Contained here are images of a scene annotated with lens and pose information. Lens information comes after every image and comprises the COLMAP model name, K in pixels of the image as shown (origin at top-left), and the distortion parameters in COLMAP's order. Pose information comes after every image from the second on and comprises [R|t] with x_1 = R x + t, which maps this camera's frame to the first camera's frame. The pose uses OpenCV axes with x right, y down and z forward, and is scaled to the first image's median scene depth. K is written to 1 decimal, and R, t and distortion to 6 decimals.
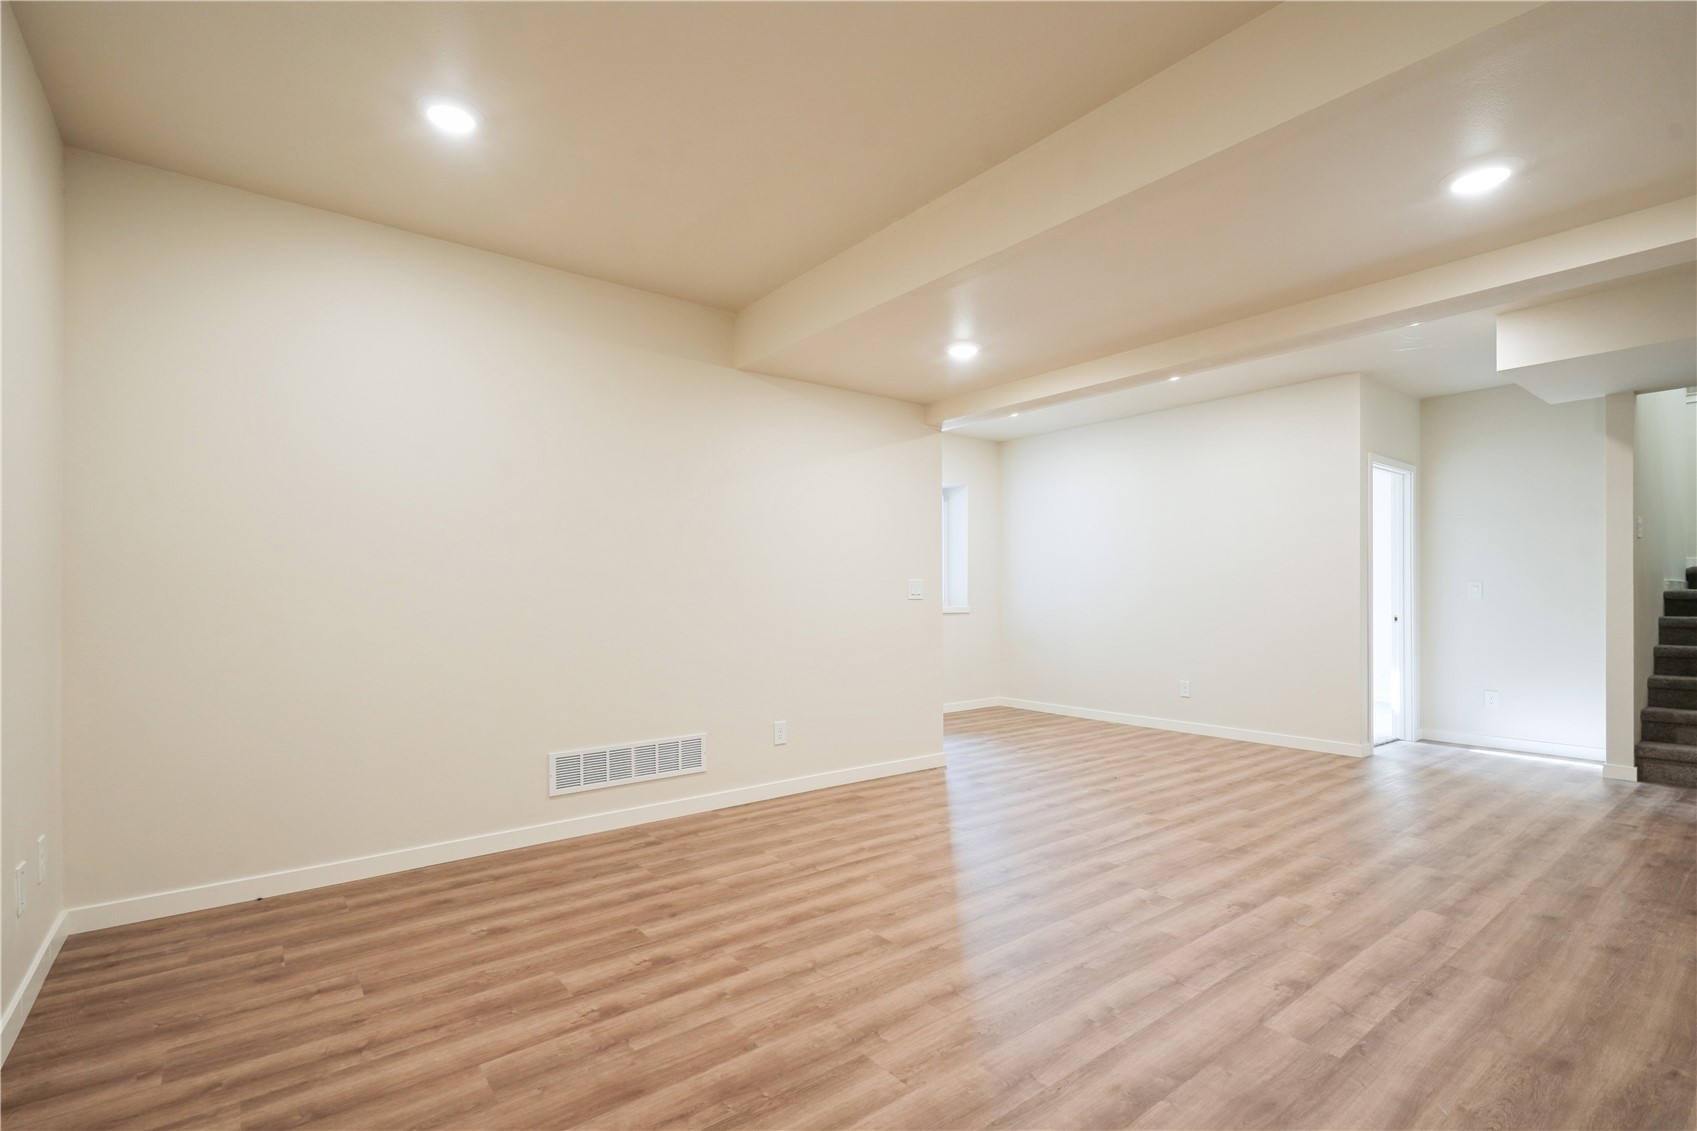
lens RADIAL K [[793.9, 0, 833.2], [0, 793.9, 572.7], [0, 0, 1]] dist [0.002164, -0.000861]
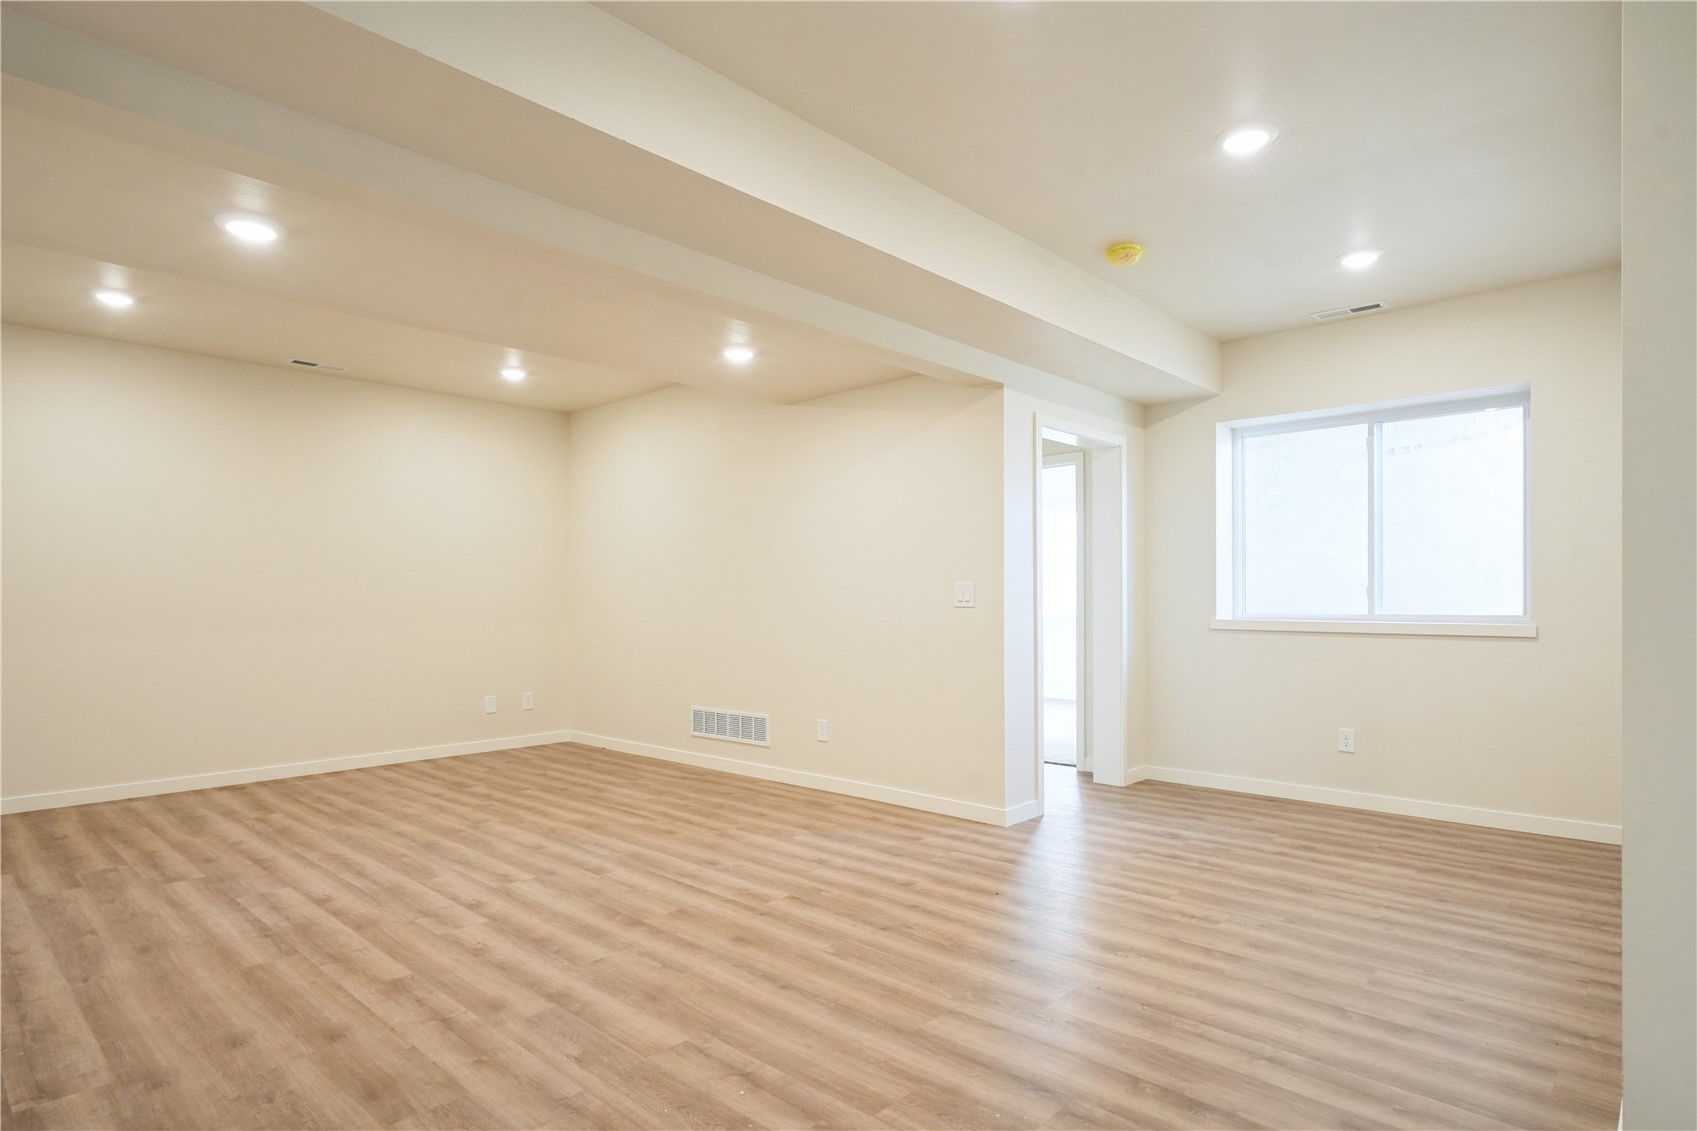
lens RADIAL K [[889.4, 0, 834.4], [0, 889.4, 572.9], [0, 0, 1]] dist [-0.004874, 0.000740]
pose [[0.160965, -0.027655, -0.986573, 1.546540], [0.028600, 0.999318, -0.023346, 0.025229], [0.986546, -0.024458, 0.161646, 1.141102]]
